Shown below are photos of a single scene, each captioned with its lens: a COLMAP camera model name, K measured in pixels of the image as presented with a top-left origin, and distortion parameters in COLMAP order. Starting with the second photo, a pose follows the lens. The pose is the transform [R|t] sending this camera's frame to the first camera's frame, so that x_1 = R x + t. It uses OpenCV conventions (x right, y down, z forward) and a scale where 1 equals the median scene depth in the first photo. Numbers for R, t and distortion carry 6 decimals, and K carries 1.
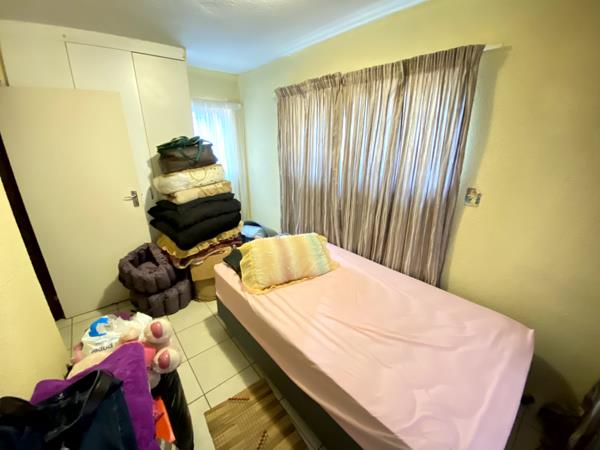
lens RADIAL K [[271.4, 0, 300.0], [0, 271.4, 225.0], [0, 0, 1]] dist [0.001533, 0.000128]
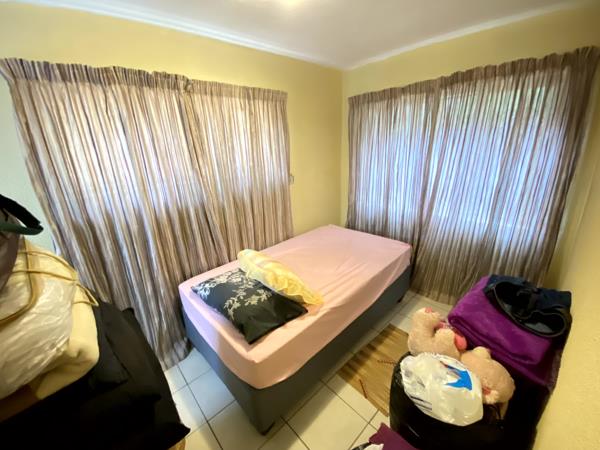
lens RADIAL K [[239.9, 0, 299.7], [0, 239.9, 229.5], [0, 0, 1]] dist [-0.000656, -0.000093]
pose [[-0.088016, -0.309909, 0.946683, -0.914405], [0.384470, 0.866160, 0.319294, -0.280337], [-0.918932, 0.392074, 0.042915, 0.968592]]
